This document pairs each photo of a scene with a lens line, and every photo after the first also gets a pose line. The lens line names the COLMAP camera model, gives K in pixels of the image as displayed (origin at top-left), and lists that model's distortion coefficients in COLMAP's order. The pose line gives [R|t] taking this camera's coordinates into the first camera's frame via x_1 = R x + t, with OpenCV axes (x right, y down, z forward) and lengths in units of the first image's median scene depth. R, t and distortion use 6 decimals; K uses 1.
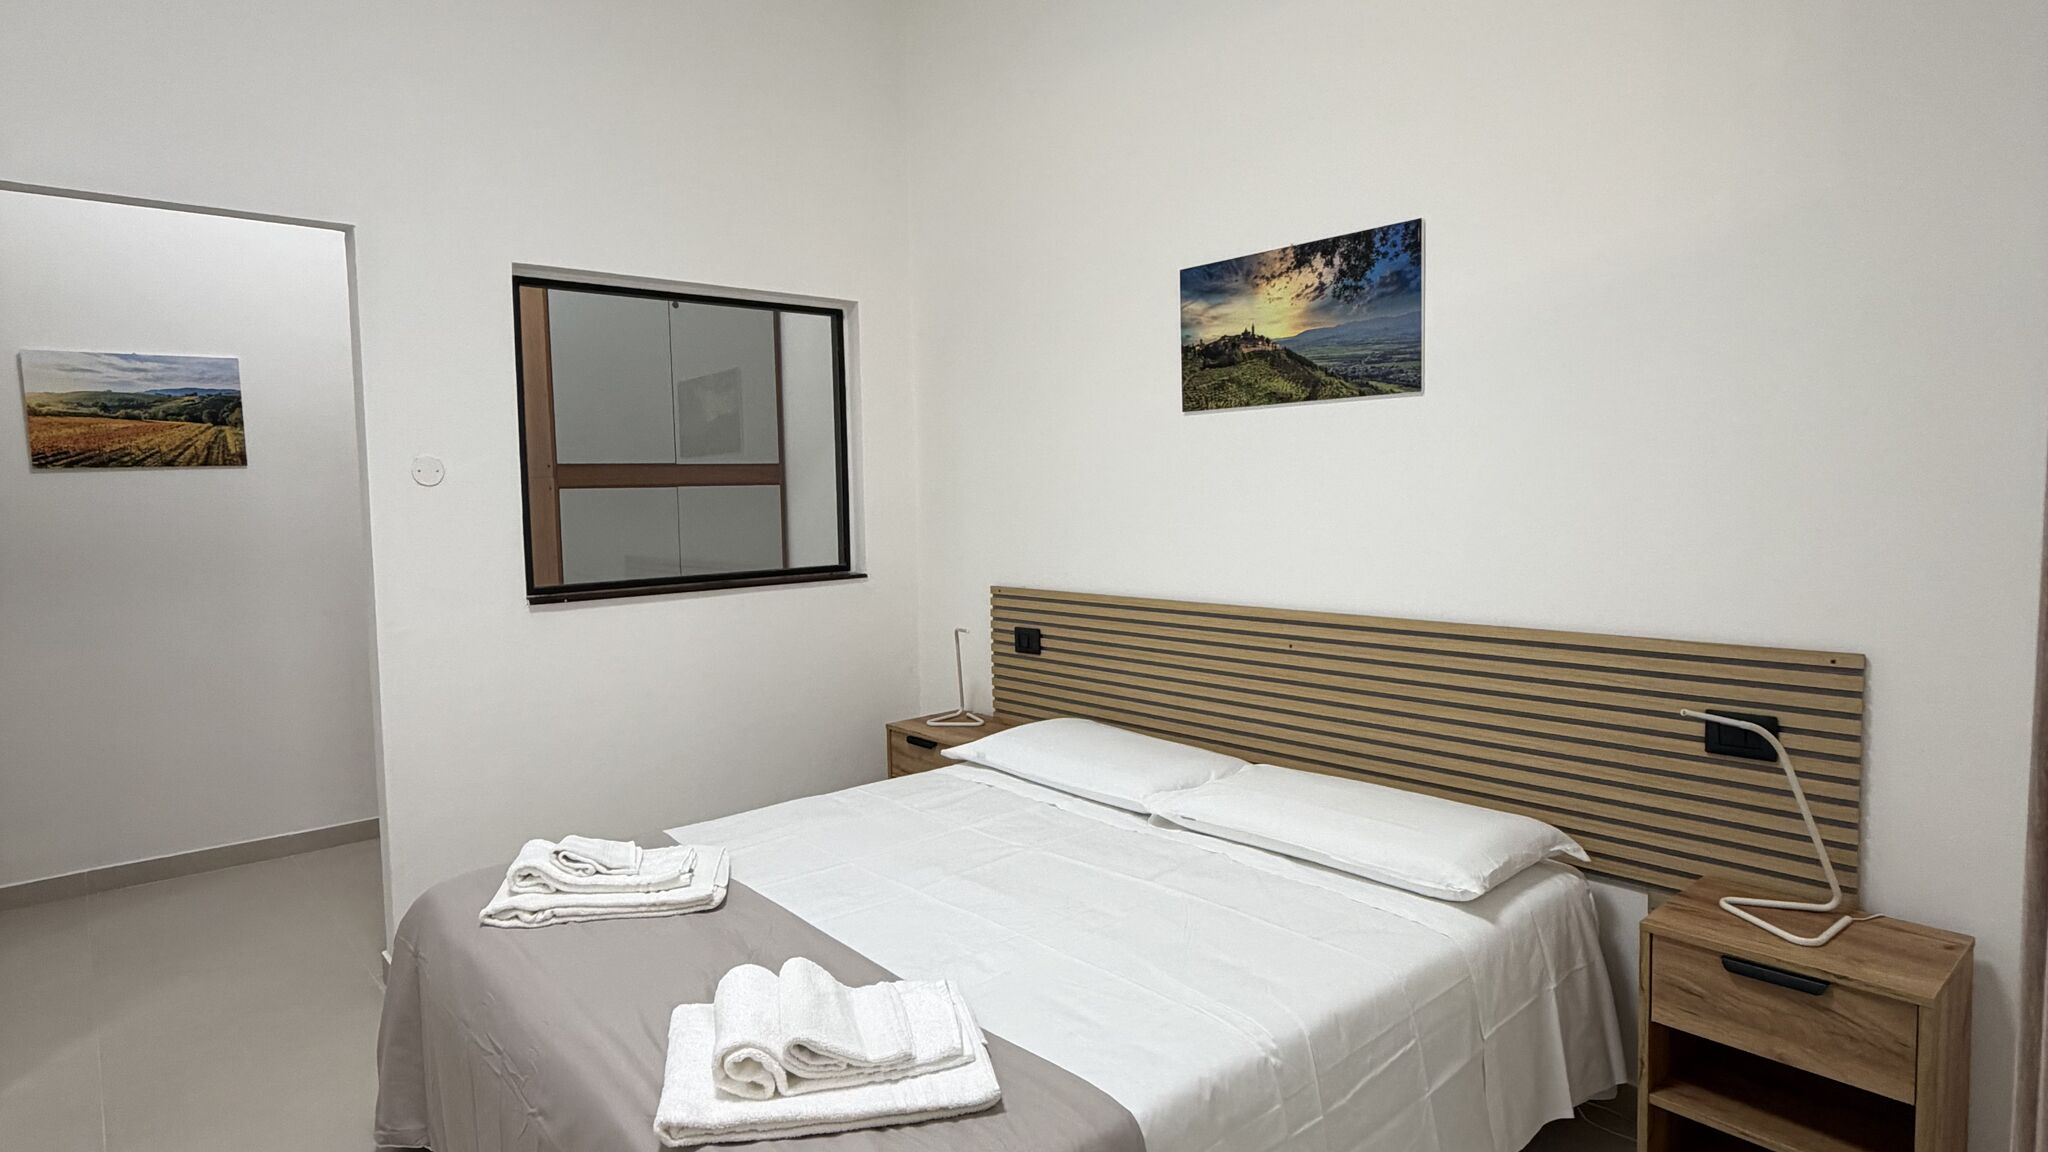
lens RADIAL K [[1082.6, 0, 1027.0], [0, 1082.6, 569.5], [0, 0, 1]] dist [-0.000962, -0.000210]
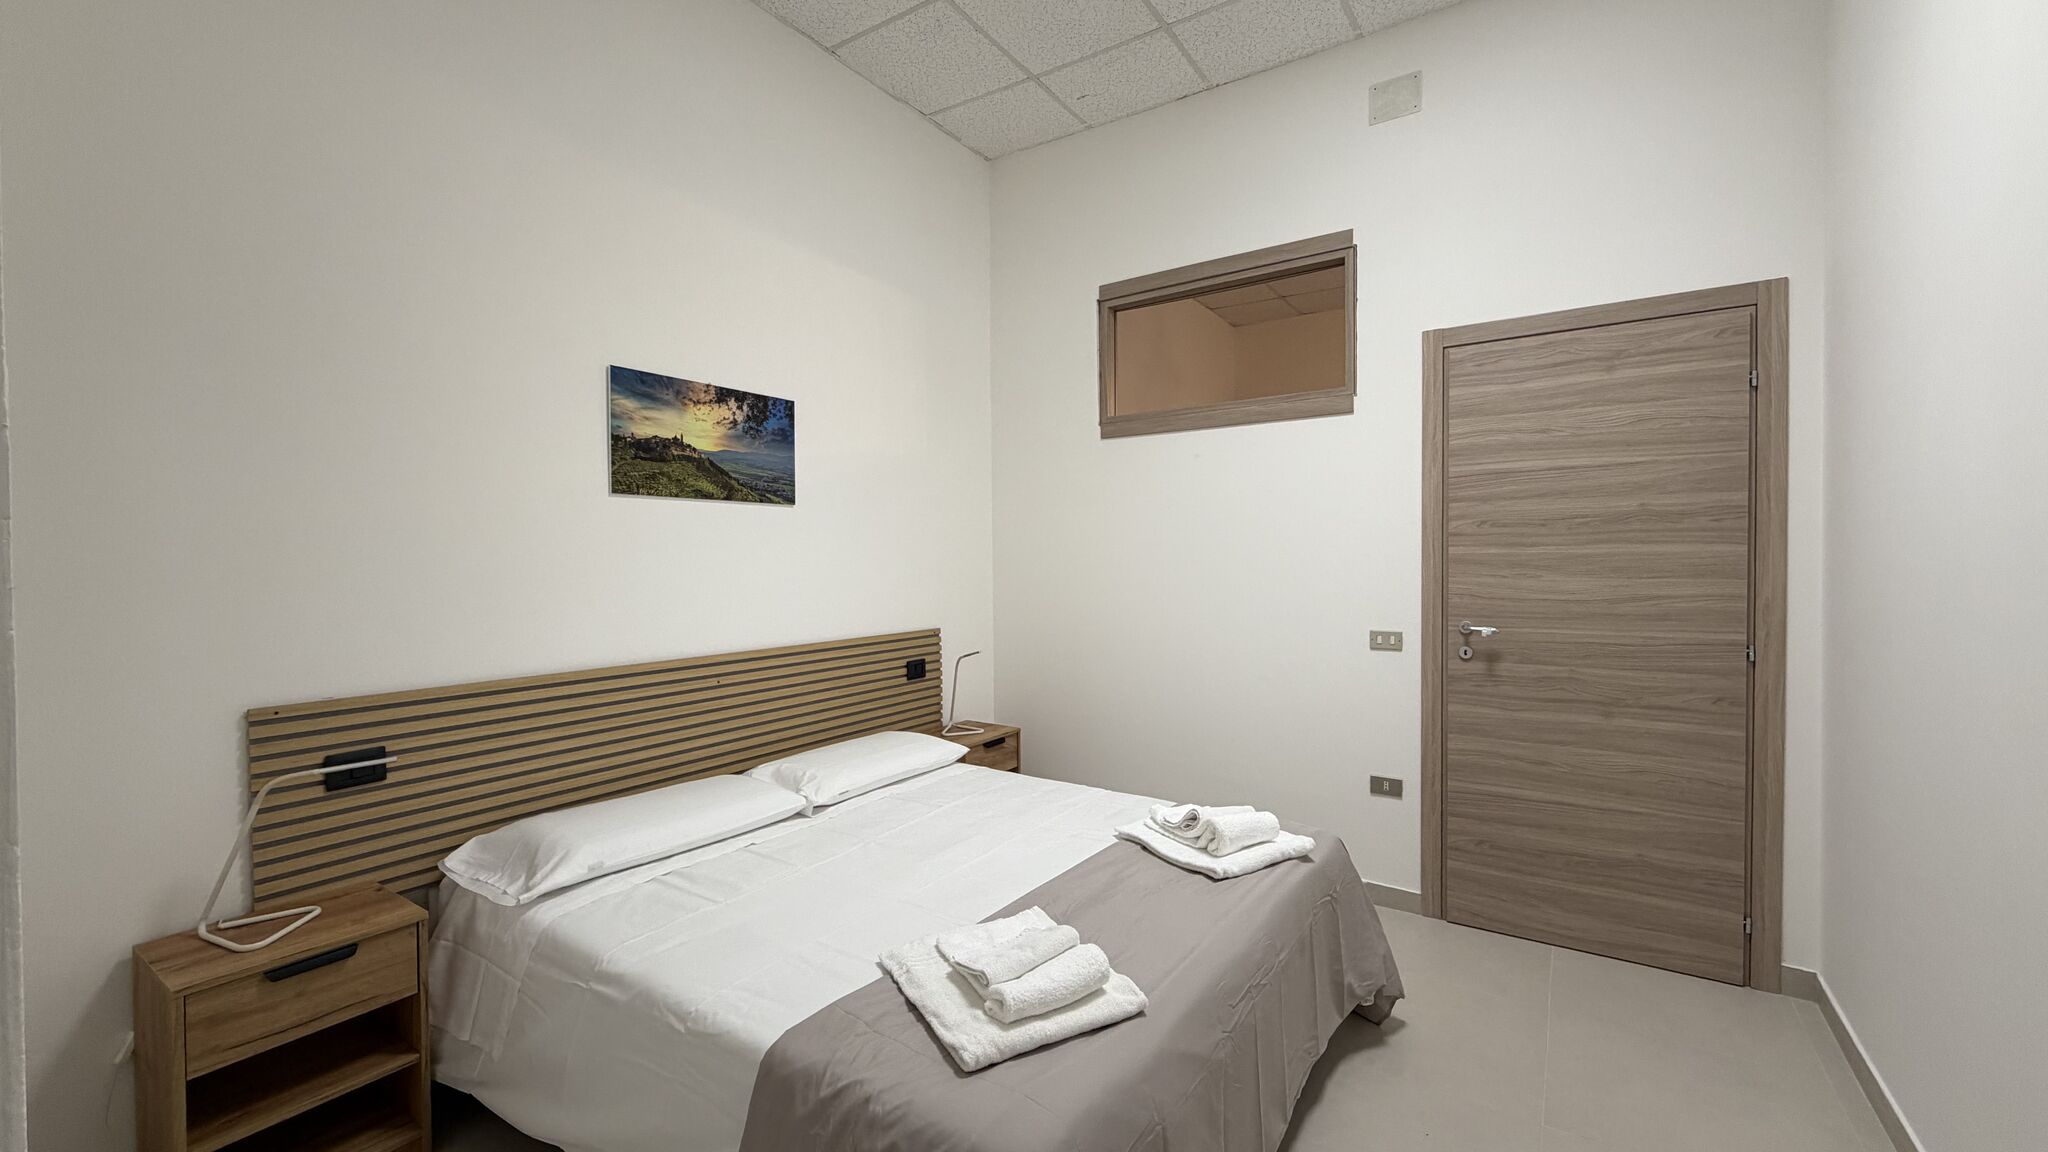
lens RADIAL K [[833.5, 0, 1005.0], [0, 833.5, 573.7], [0, 0, 1]] dist [-0.000523, -0.000059]
pose [[-0.241875, 0.001929, 0.970306, -0.849397], [0.080079, 0.996626, 0.017980, -0.052704], [-0.966997, 0.082051, -0.241213, 0.911526]]
